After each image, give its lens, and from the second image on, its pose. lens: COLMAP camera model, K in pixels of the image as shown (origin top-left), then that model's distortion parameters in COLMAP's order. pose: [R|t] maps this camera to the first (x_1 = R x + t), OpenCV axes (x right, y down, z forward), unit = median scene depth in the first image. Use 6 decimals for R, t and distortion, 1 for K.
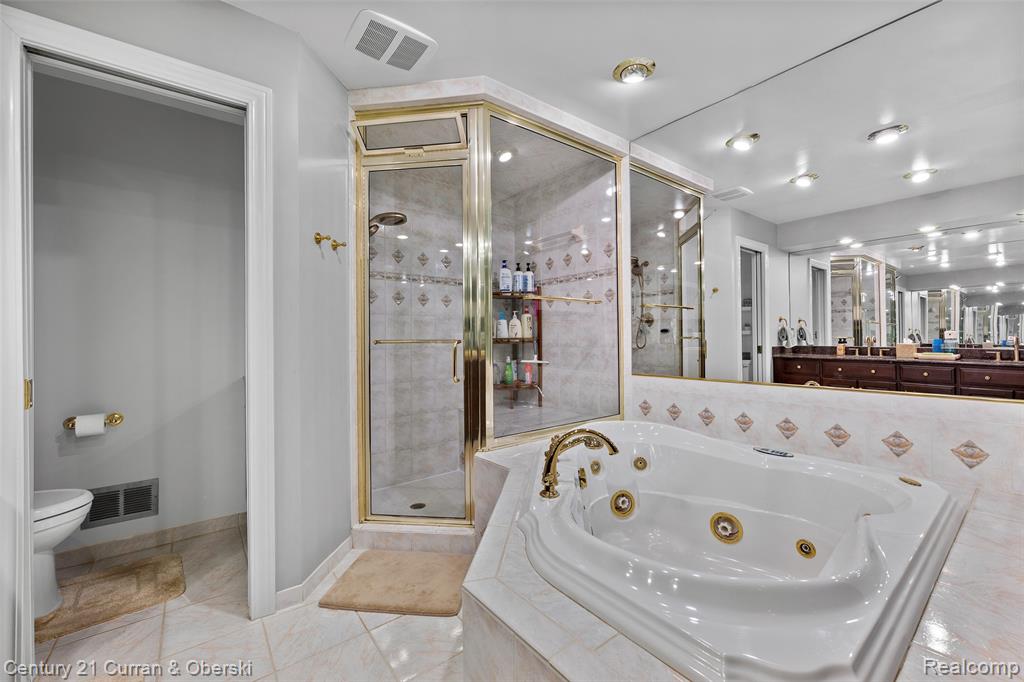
lens RADIAL K [[410.8, 0, 509.3], [0, 410.8, 335.9], [0, 0, 1]] dist [-0.003818, 0.001494]
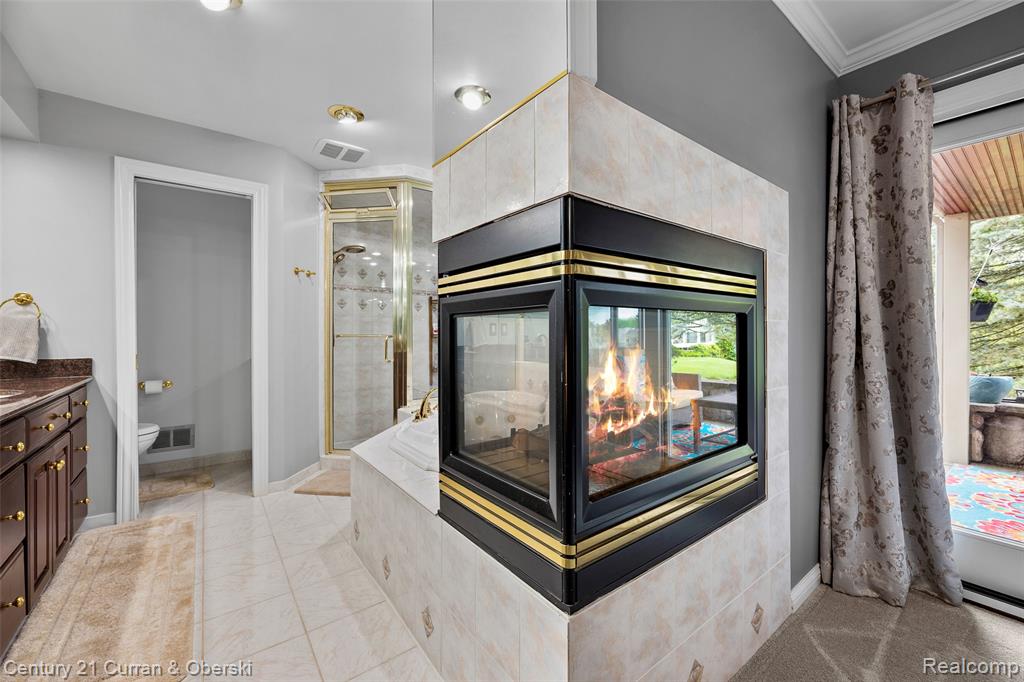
lens RADIAL K [[410.8, 0, 510.9], [0, 410.8, 334.6], [0, 0, 1]] dist [-0.003818, 0.001494]
pose [[0.999914, 0.008271, -0.010164, 0.347965], [-0.008186, 0.999931, 0.008377, -0.008654], [0.010233, -0.008293, 0.999913, -0.532560]]
